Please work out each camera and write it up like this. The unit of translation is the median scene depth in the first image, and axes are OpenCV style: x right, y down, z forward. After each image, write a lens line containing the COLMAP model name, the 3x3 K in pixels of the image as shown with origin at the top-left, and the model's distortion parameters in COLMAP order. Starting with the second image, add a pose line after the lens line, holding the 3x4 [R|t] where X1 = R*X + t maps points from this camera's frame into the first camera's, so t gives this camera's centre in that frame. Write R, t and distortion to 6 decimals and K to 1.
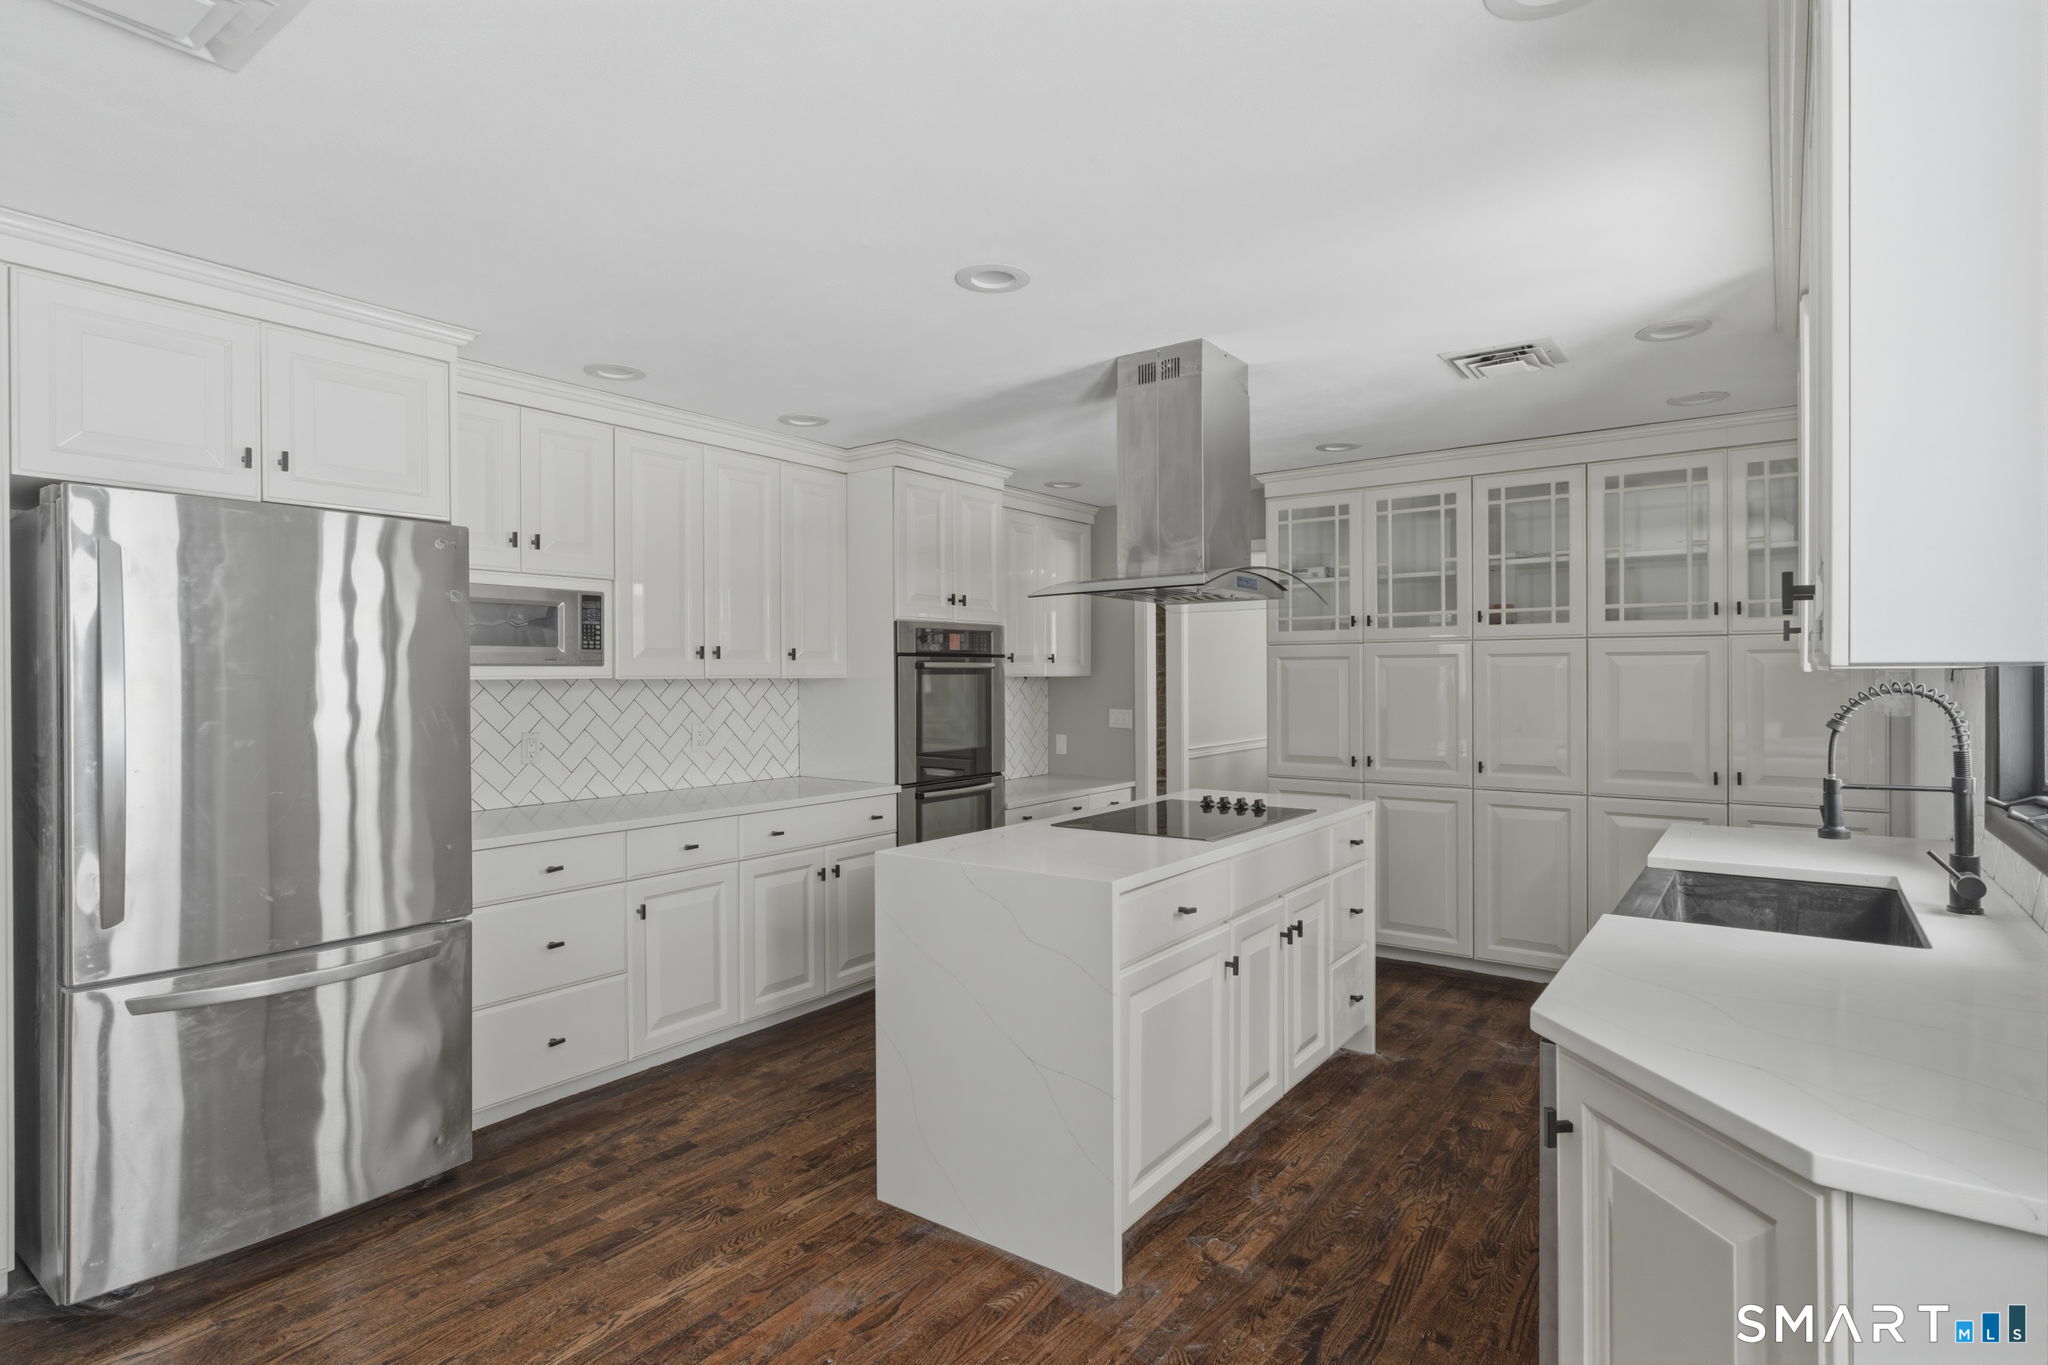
lens RADIAL K [[1046.2, 0, 1023.2], [0, 1046.2, 681.3], [0, 0, 1]] dist [0.005639, -0.000236]
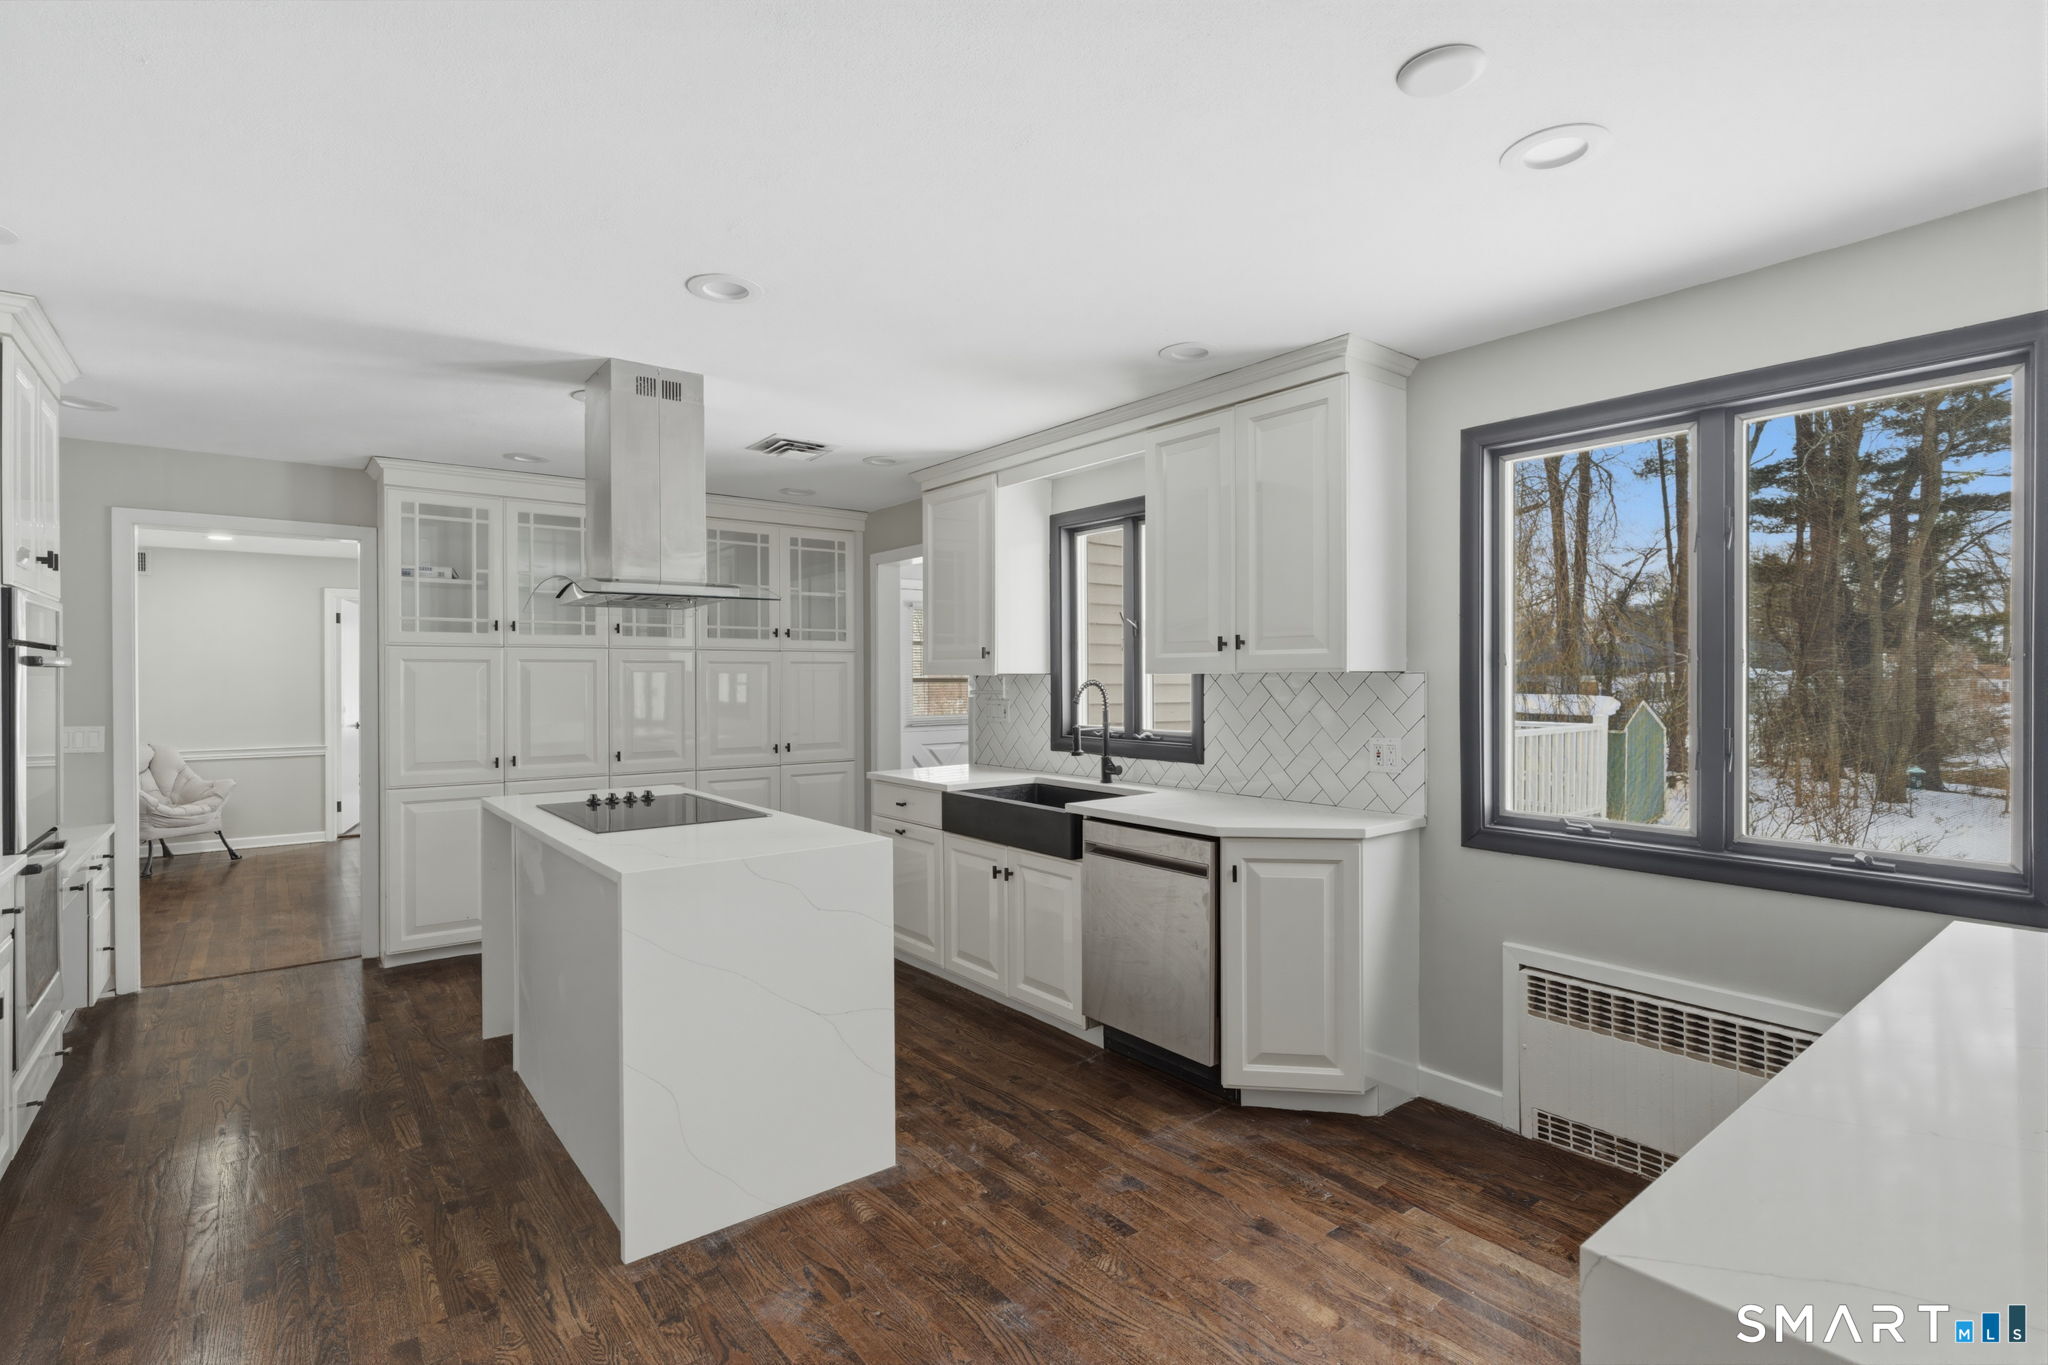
lens RADIAL K [[985.5, 0, 1022.3], [0, 985.5, 679.8], [0, 0, 1]] dist [0.005518, 0.000995]
pose [[0.262127, 0.000134, 0.965033, -0.663847], [0.009487, 0.999951, -0.002716, 0.003990], [-0.964987, 0.009867, 0.262113, 0.349600]]
